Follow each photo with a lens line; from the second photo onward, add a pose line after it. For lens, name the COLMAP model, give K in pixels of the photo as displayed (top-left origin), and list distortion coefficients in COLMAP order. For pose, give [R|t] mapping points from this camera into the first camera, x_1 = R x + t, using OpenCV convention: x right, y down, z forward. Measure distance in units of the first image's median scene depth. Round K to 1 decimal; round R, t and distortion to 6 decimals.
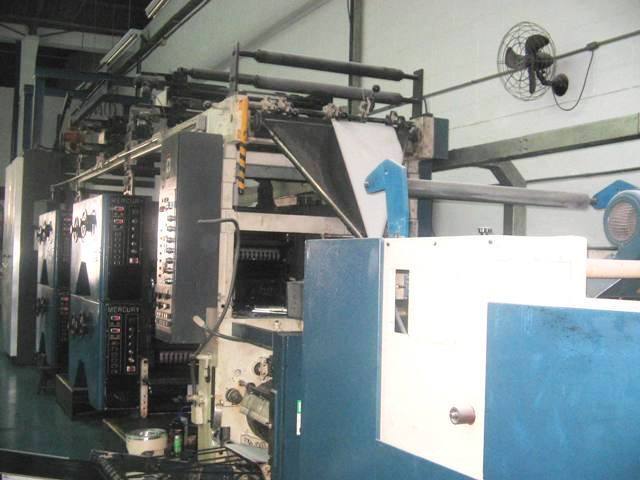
lens RADIAL K [[859.2, 0, 320.1], [0, 859.2, 240.7], [0, 0, 1]] dist [-0.110400, 0.000000]
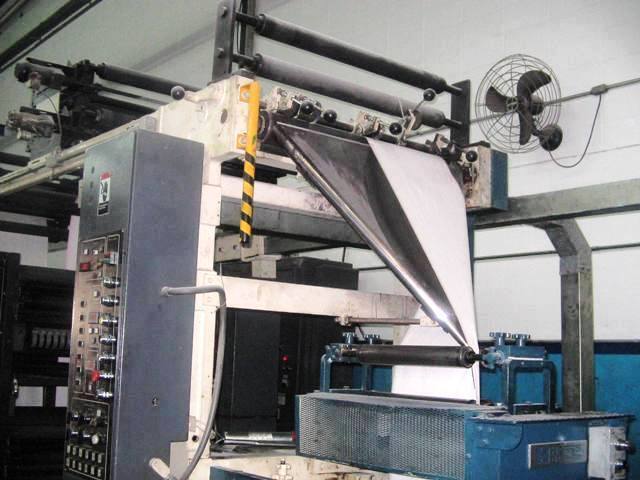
lens RADIAL K [[859.2, 0, 321.1], [0, 859.2, 241.6], [0, 0, 1]] dist [-0.110400, 0.000000]
pose [[0.966762, 0.039919, 0.252544, -0.167897], [-0.012896, 0.994093, -0.107767, 0.005083], [-0.255354, 0.100928, 0.961565, 0.386263]]
